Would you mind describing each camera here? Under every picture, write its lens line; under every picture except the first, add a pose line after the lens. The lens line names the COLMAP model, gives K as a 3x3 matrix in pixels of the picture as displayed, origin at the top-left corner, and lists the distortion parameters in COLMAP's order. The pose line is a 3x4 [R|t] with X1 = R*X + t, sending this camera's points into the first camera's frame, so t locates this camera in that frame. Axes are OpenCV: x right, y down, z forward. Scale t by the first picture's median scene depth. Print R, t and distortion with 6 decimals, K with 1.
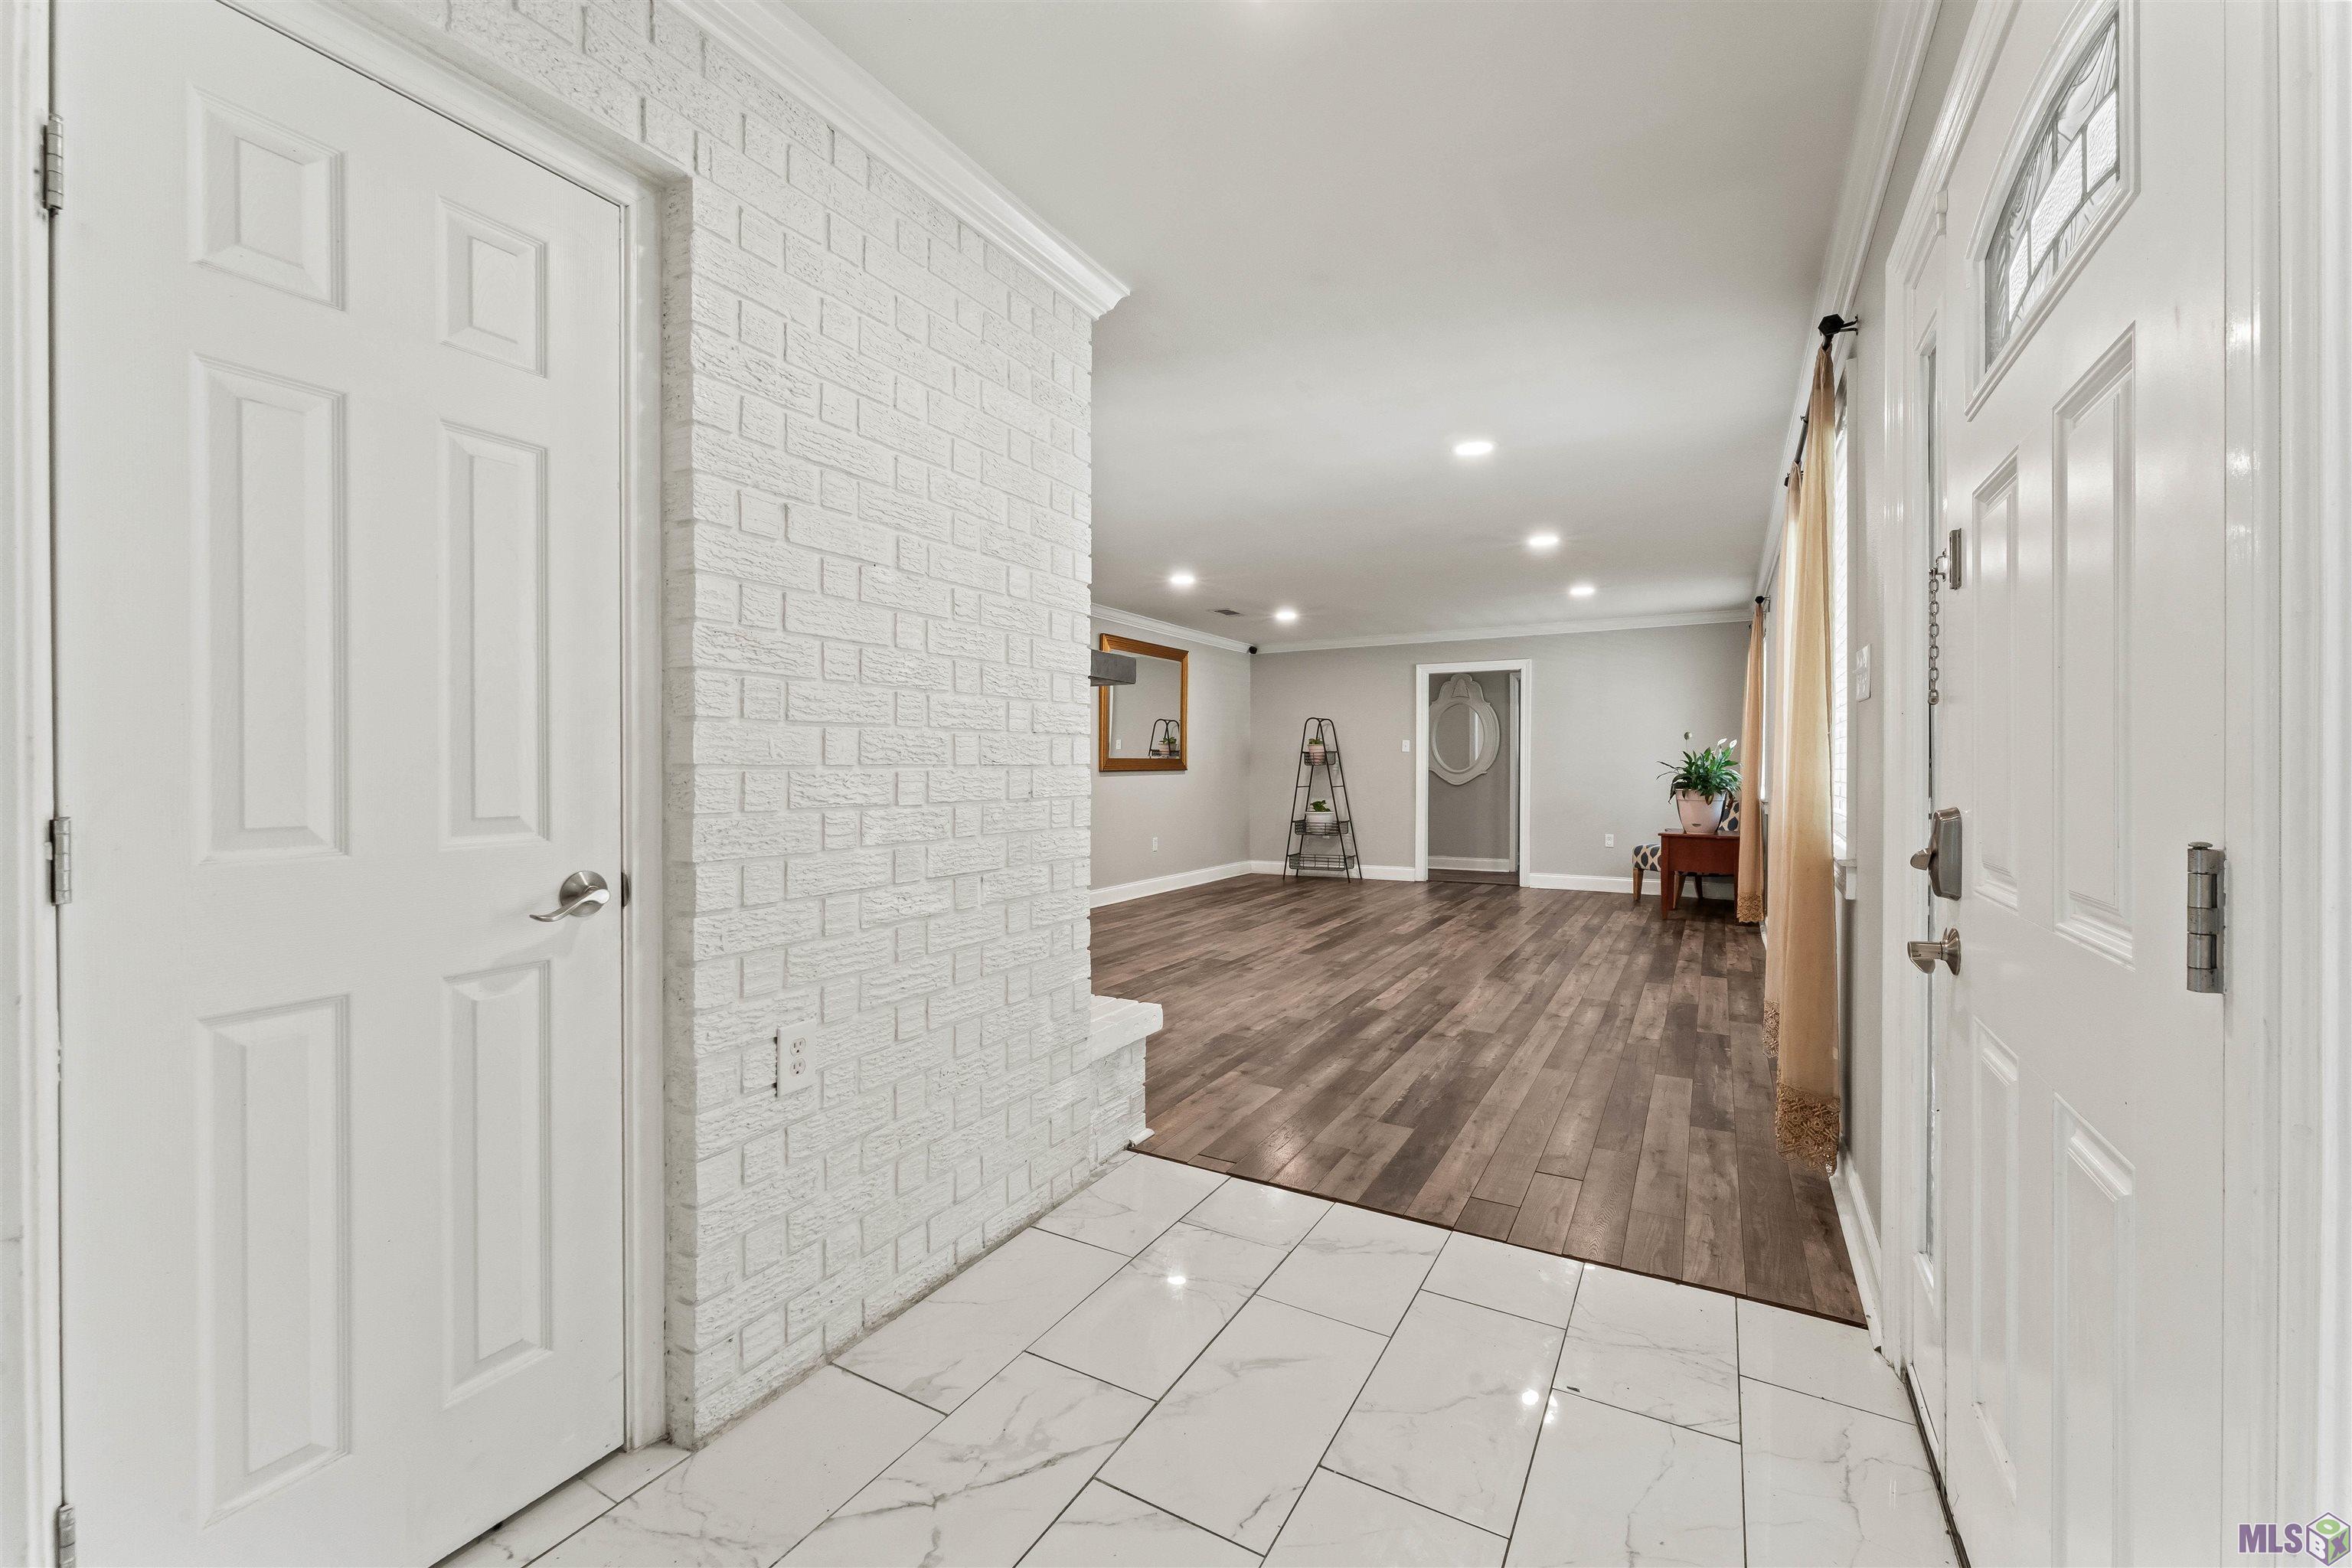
lens RADIAL K [[966.8, 0, 1181.9], [0, 966.8, 771.0], [0, 0, 1]] dist [0.000190, -0.000095]
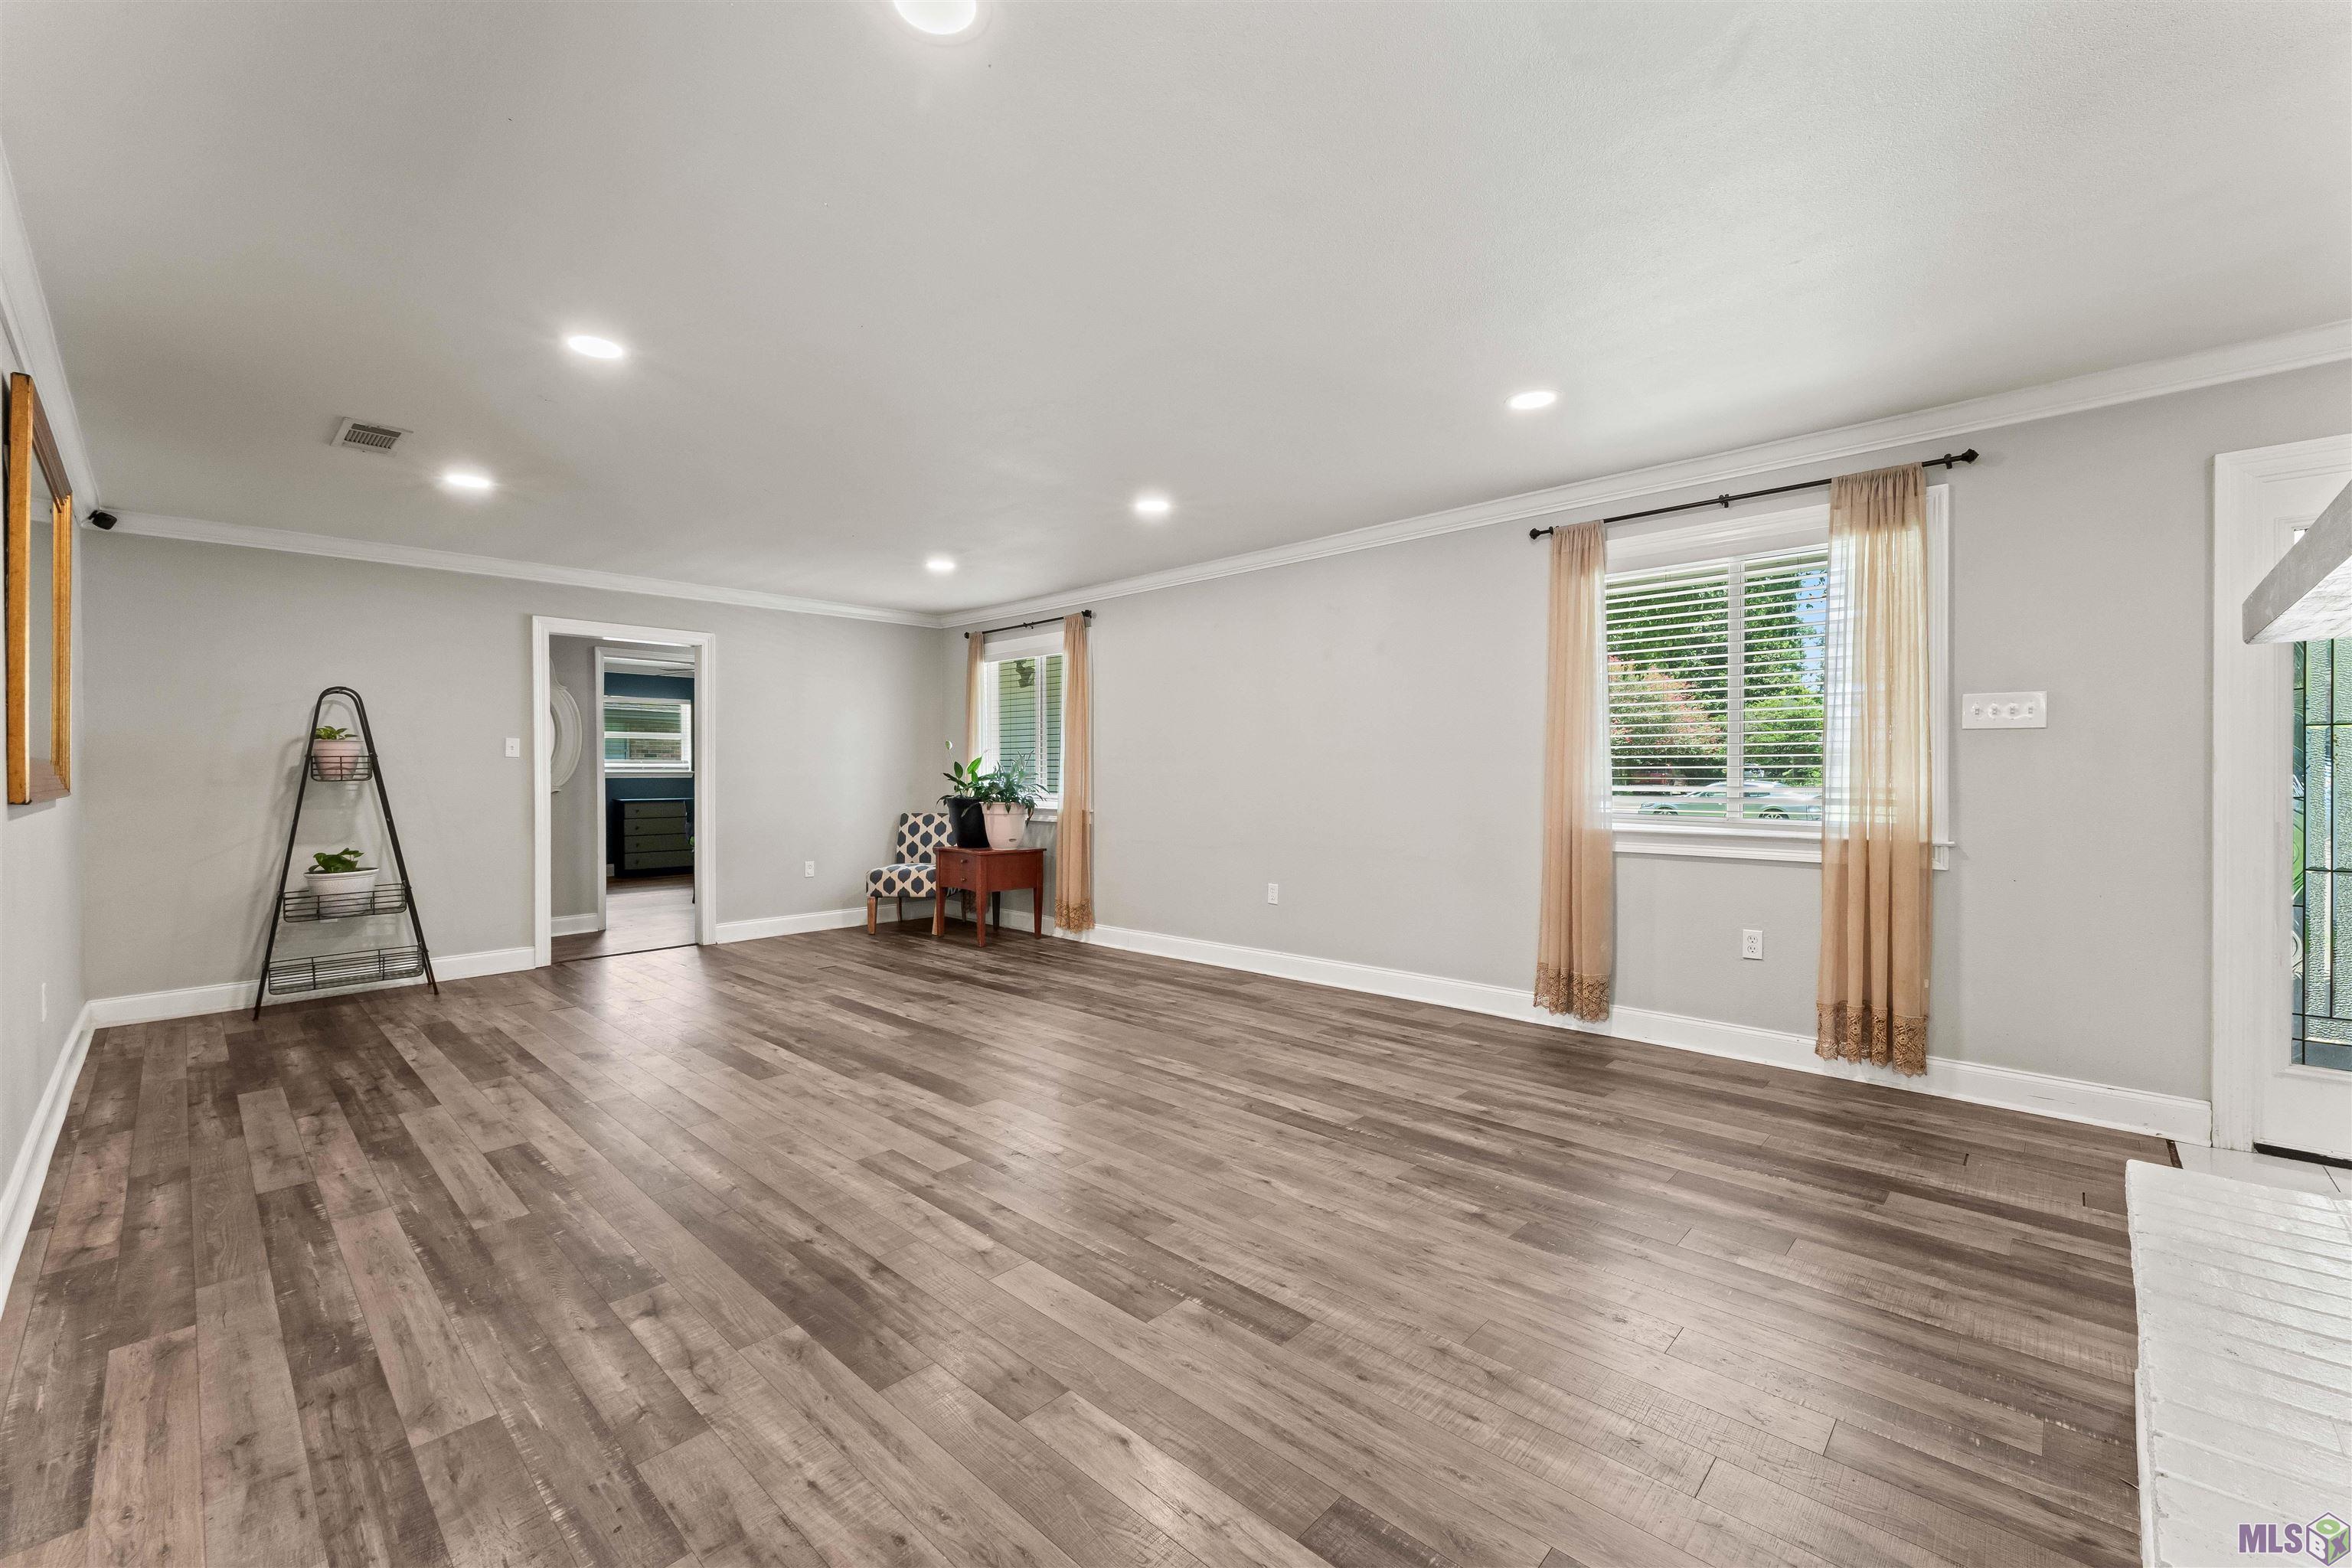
lens RADIAL K [[966.8, 0, 1181.9], [0, 966.8, 771.0], [0, 0, 1]] dist [0.000190, -0.000095]
pose [[0.257546, -0.001558, 0.966265, -0.591873], [0.014468, 0.999893, -0.002244, -0.010081], [-0.966158, 0.014558, 0.257541, 1.081953]]
